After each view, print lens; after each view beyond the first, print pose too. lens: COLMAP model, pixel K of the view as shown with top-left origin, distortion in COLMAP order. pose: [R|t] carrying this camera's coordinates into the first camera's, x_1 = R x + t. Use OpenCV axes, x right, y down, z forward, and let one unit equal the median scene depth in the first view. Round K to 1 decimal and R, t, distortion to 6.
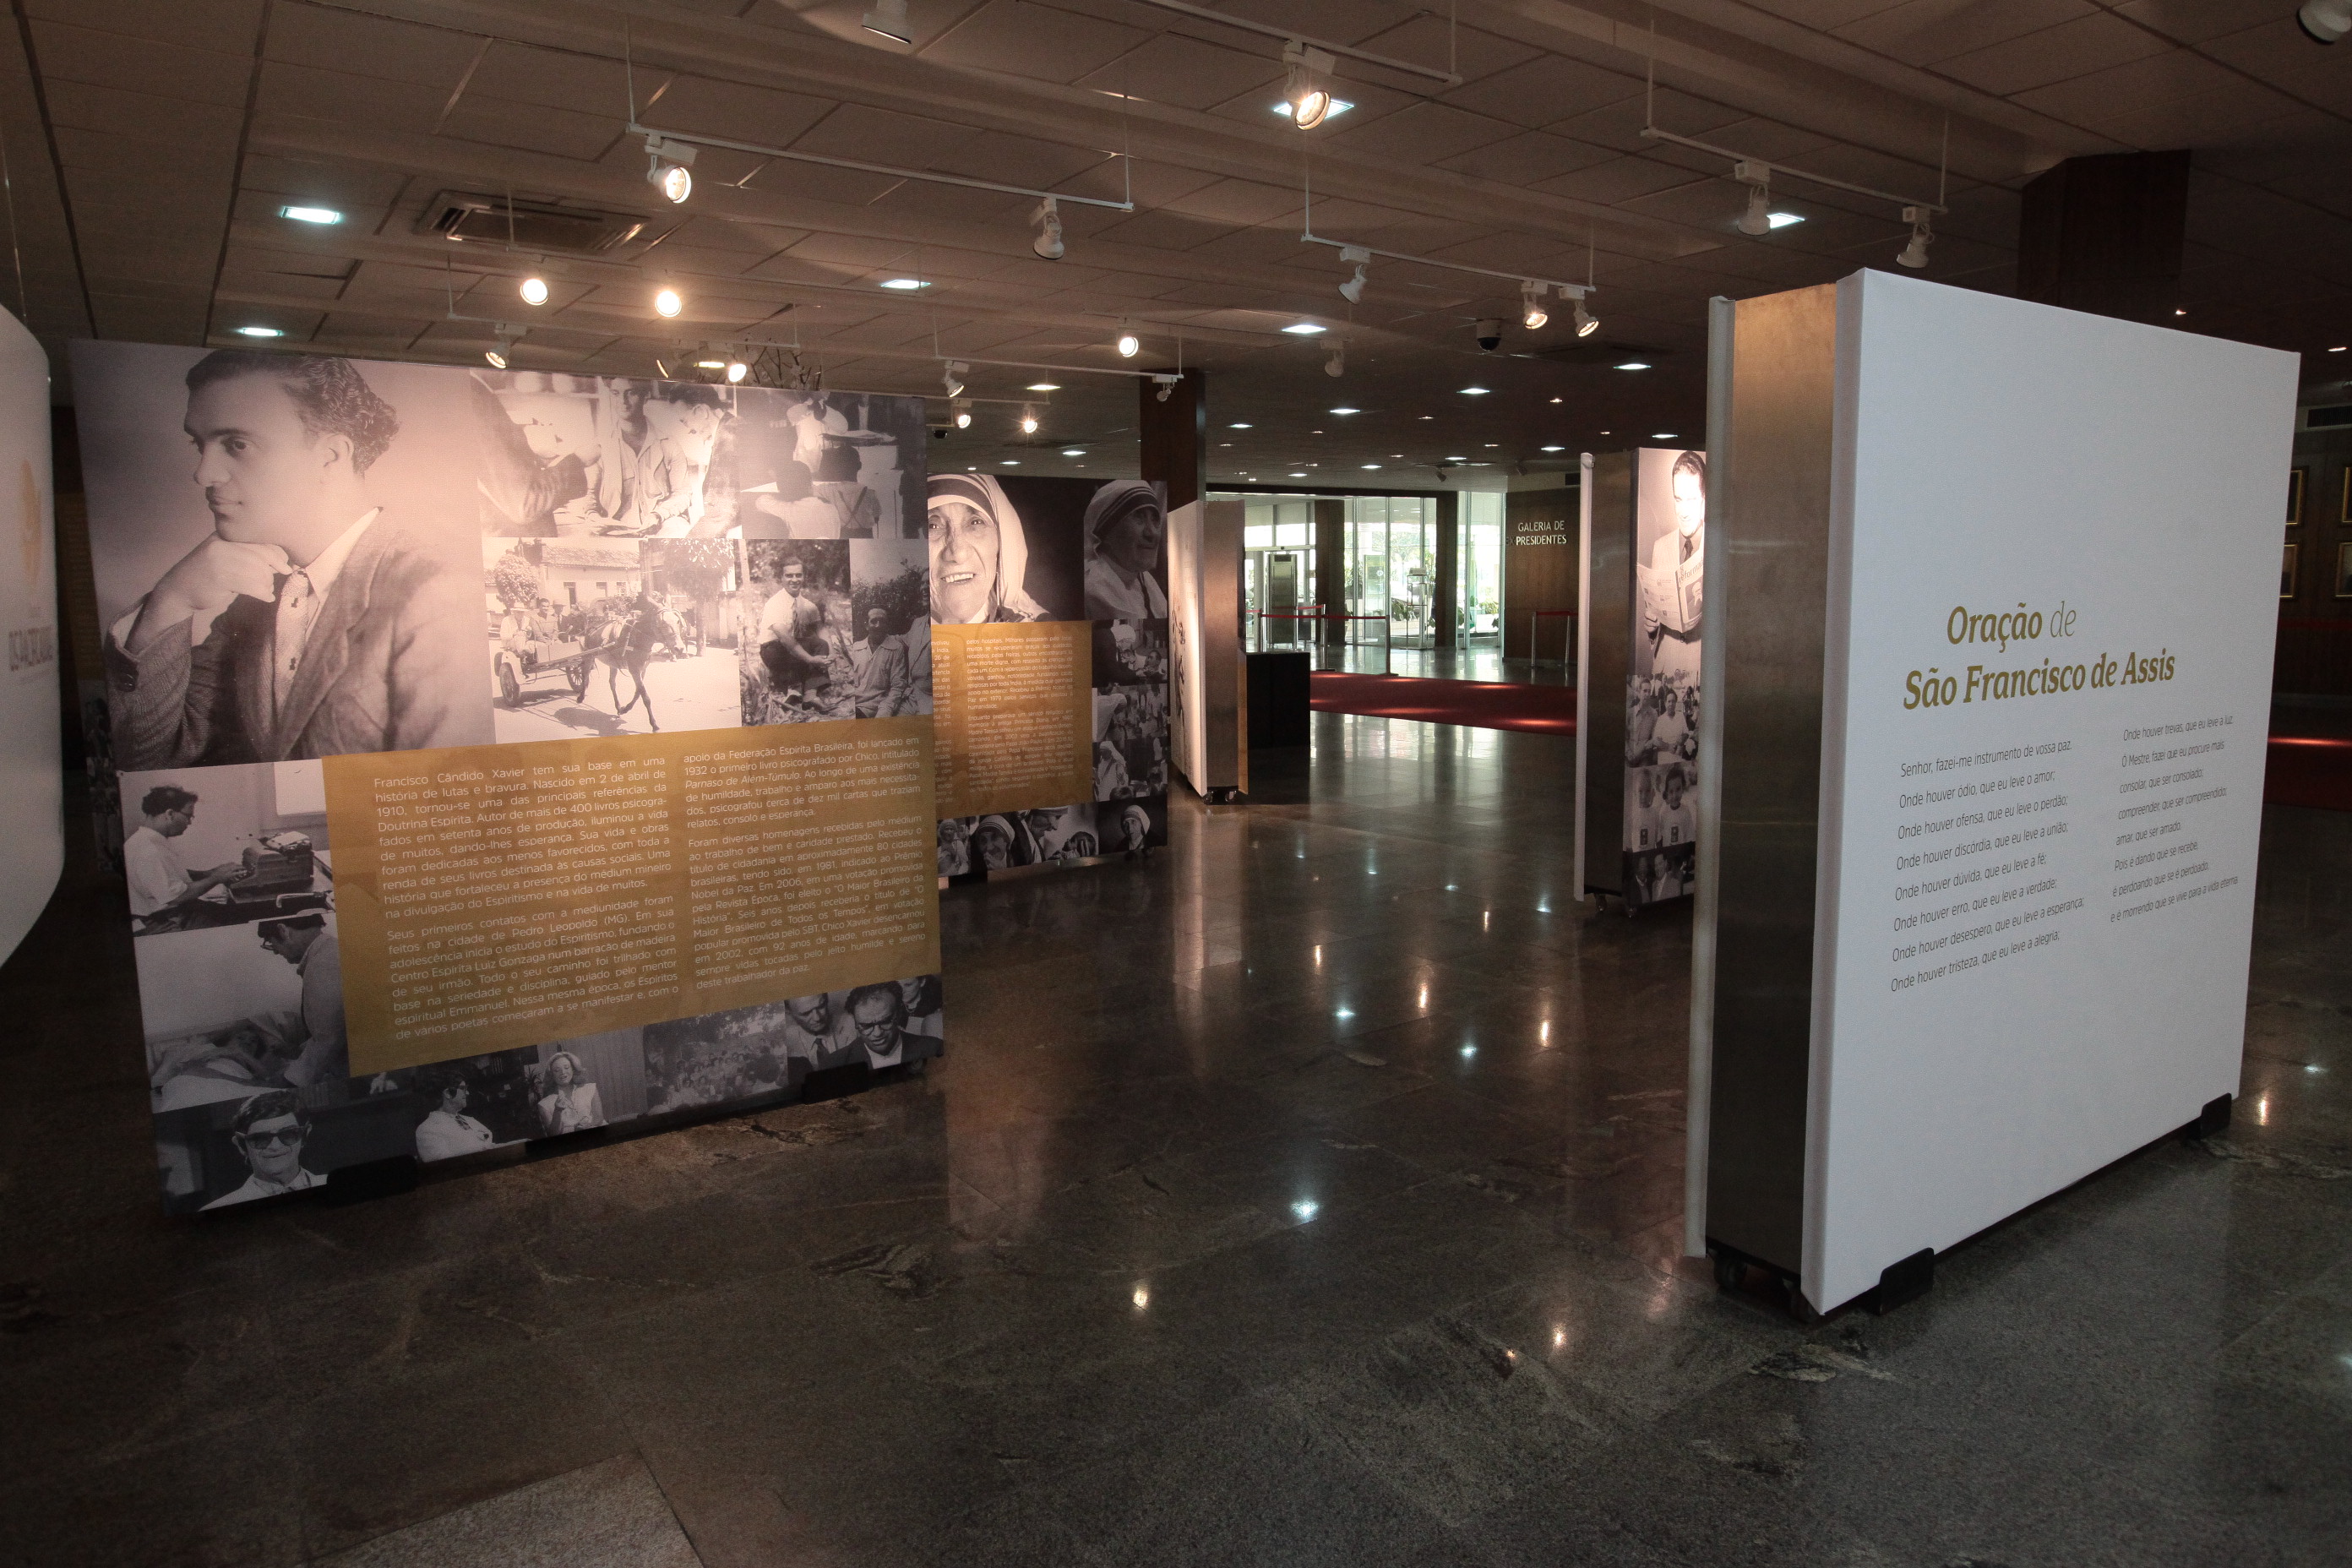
lens RADIAL K [[1440.0, 0, 1156.1], [0, 1440.0, 774.9], [0, 0, 1]] dist [-0.036871, 0.038663]
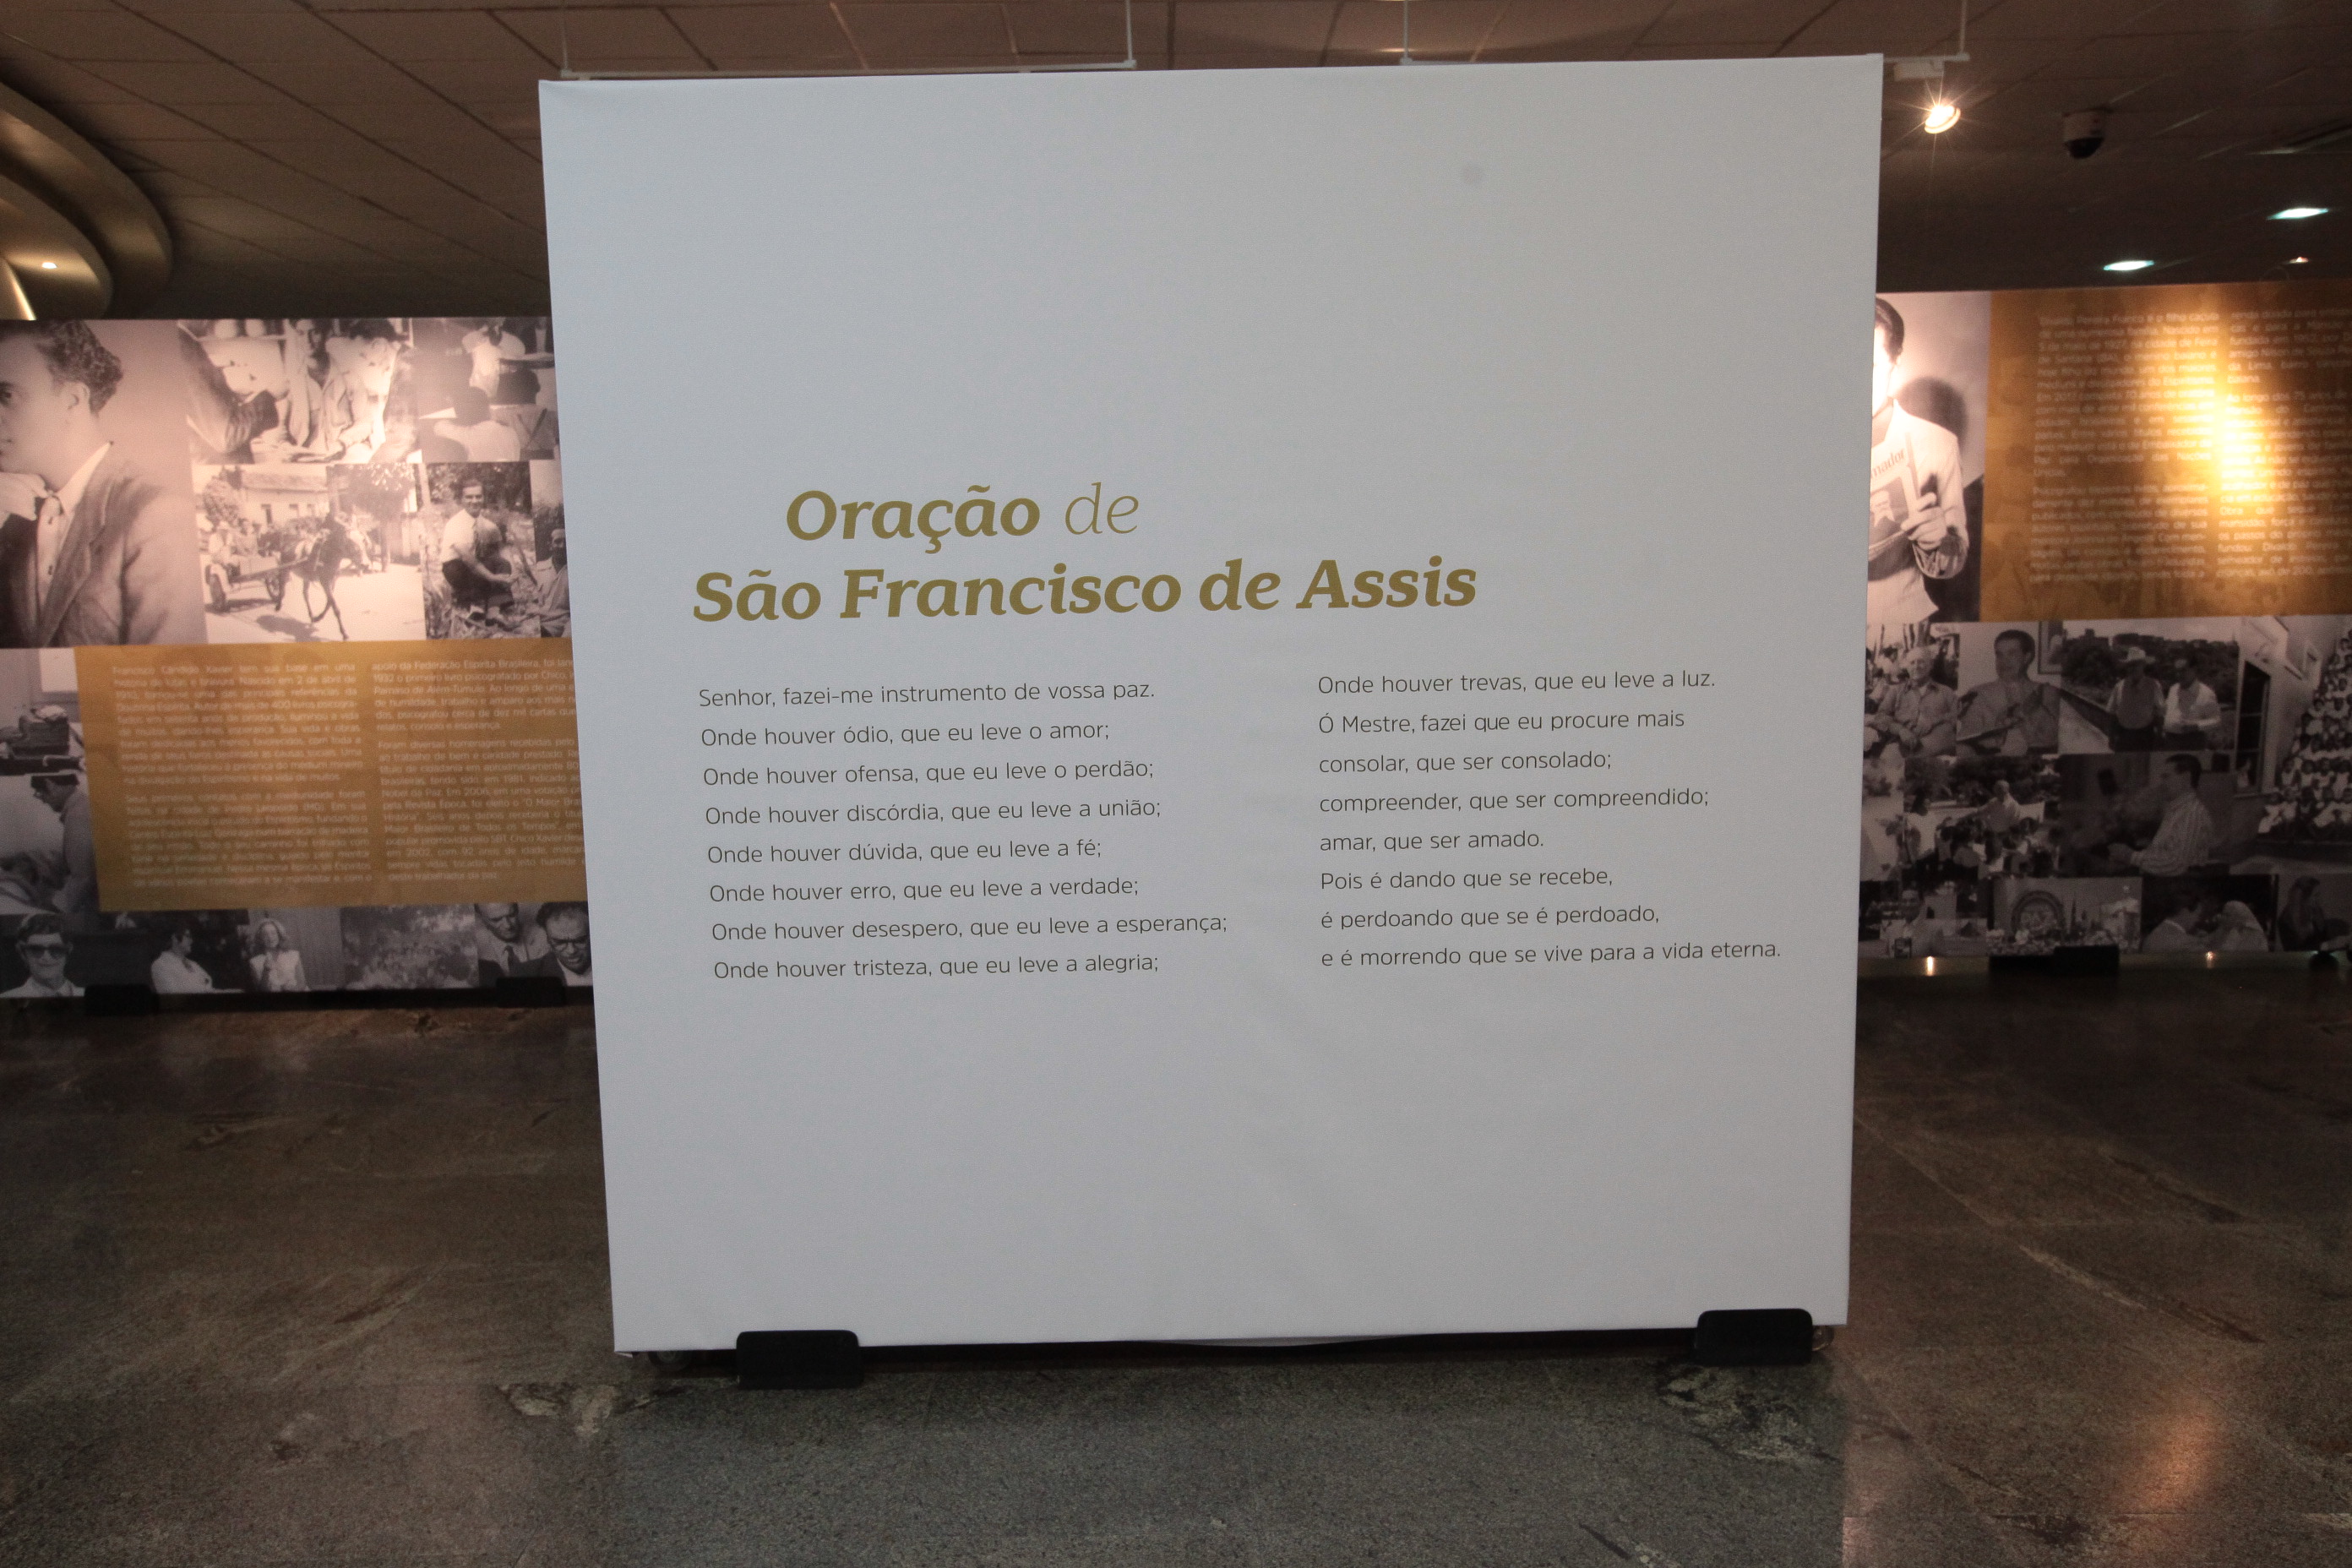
lens RADIAL K [[1729.0, 0, 1158.6], [0, 1729.0, 773.7], [0, 0, 1]] dist [-0.016670, 0.066384]
pose [[0.829080, 0.068149, -0.554962, 0.887038], [-0.066350, 0.997523, 0.023372, -0.000238], [0.555180, 0.017445, 0.831548, 0.238031]]
